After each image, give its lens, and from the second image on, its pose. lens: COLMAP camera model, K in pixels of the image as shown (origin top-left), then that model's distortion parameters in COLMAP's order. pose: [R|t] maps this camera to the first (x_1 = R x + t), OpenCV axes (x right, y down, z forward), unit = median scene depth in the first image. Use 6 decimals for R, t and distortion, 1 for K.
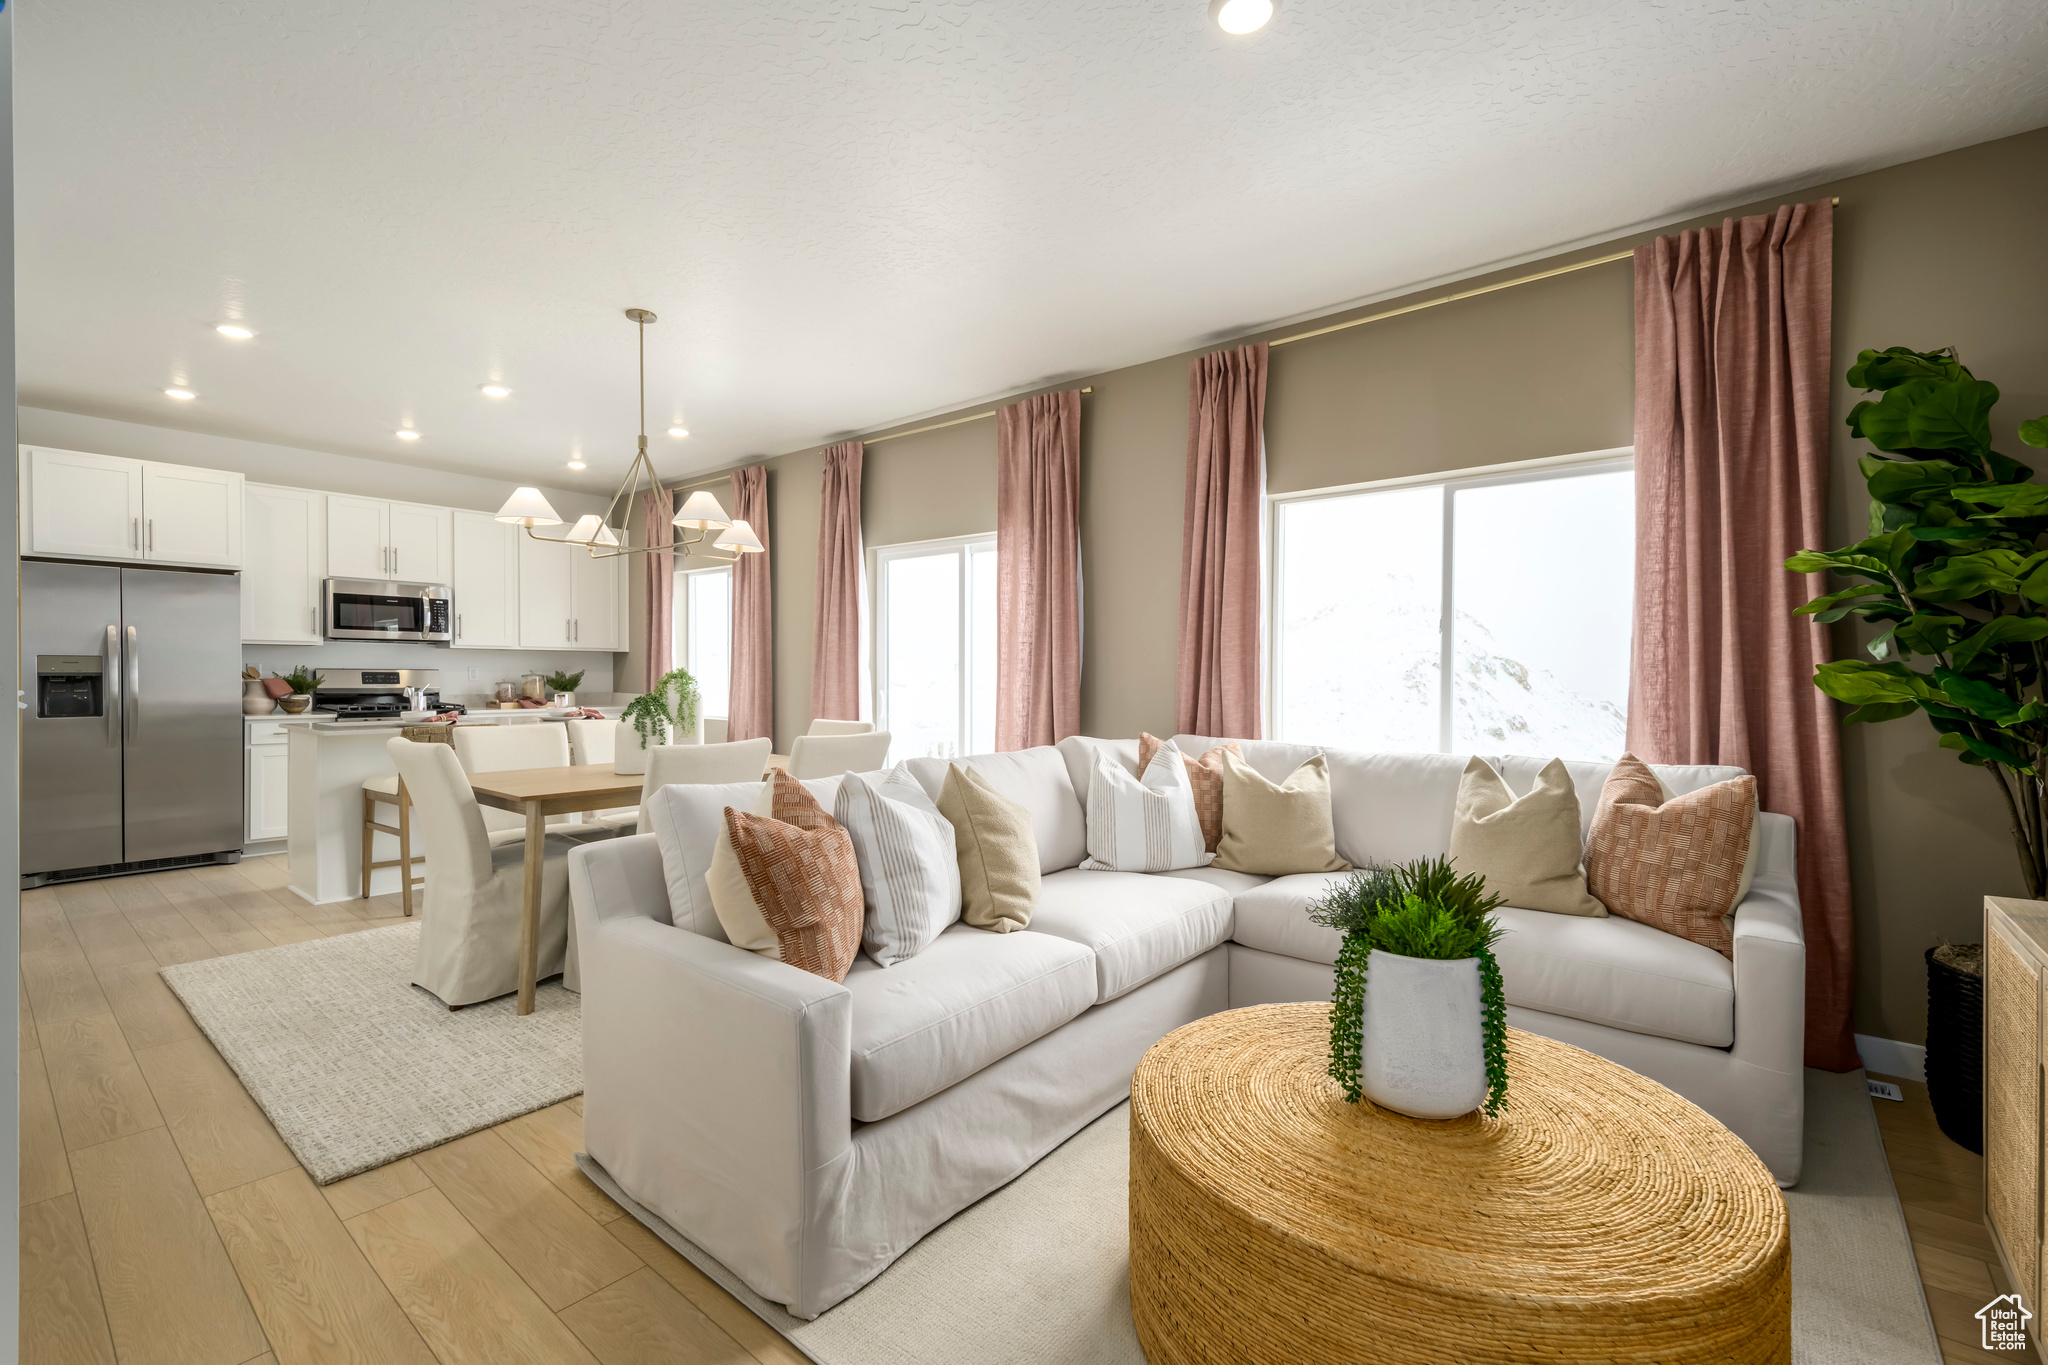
lens RADIAL K [[891.4, 0, 1028.9], [0, 891.4, 678.8], [0, 0, 1]] dist [0.010006, -0.001156]
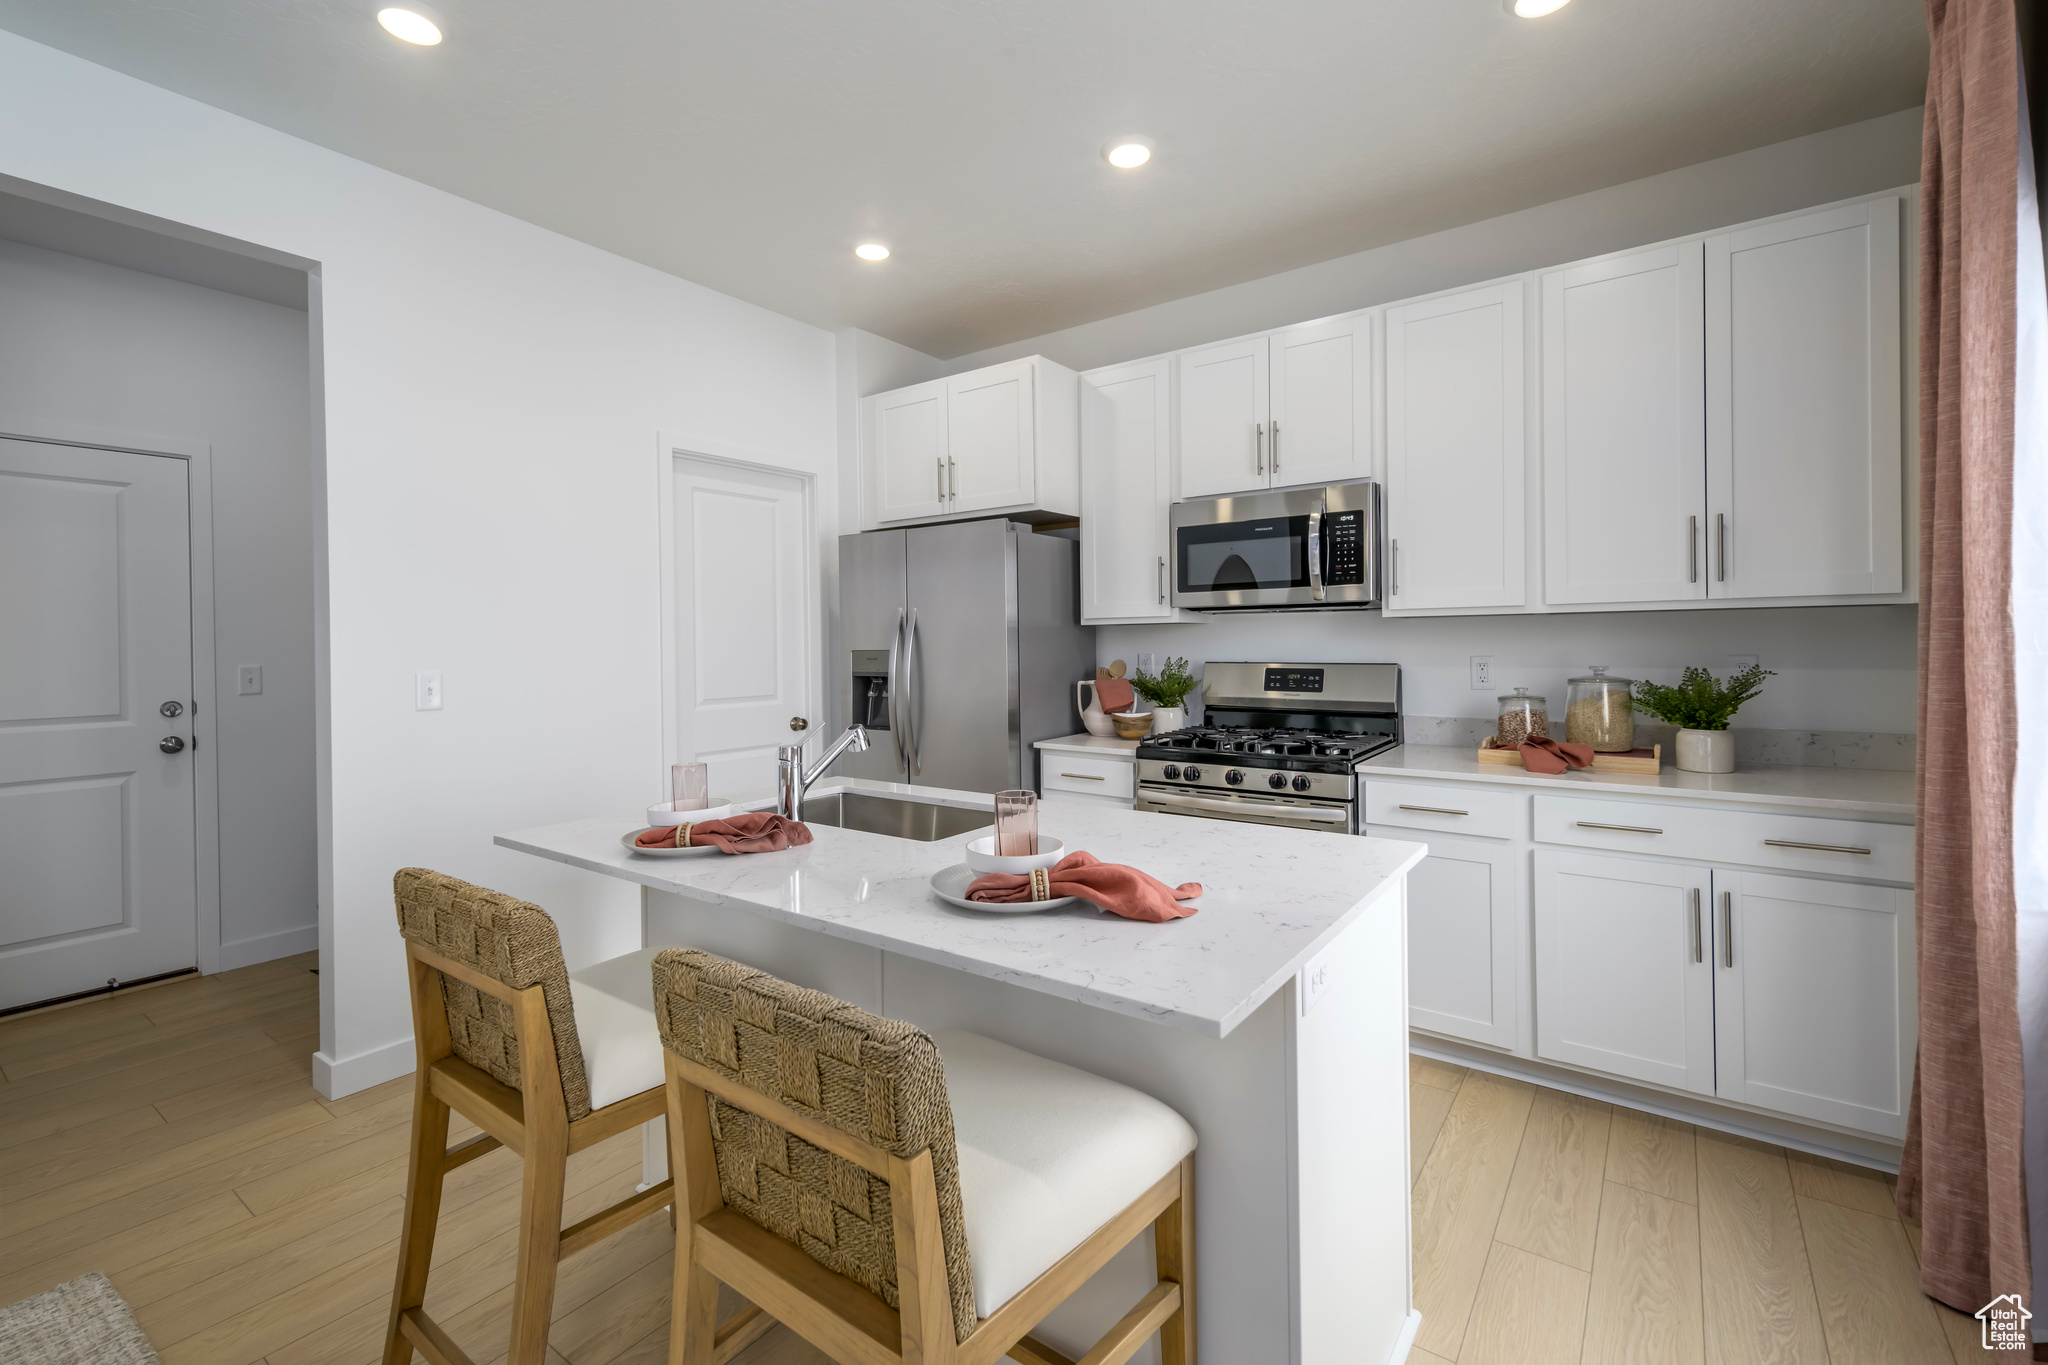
lens RADIAL K [[891.4, 0, 1029.2], [0, 891.4, 644.5], [0, 0, 1]] dist [0.010006, -0.001156]
pose [[0.075214, -0.001392, -0.997166, -0.230113], [0.006690, 0.999977, -0.000891, -0.023297], [0.997145, -0.006604, 0.075222, 0.853674]]
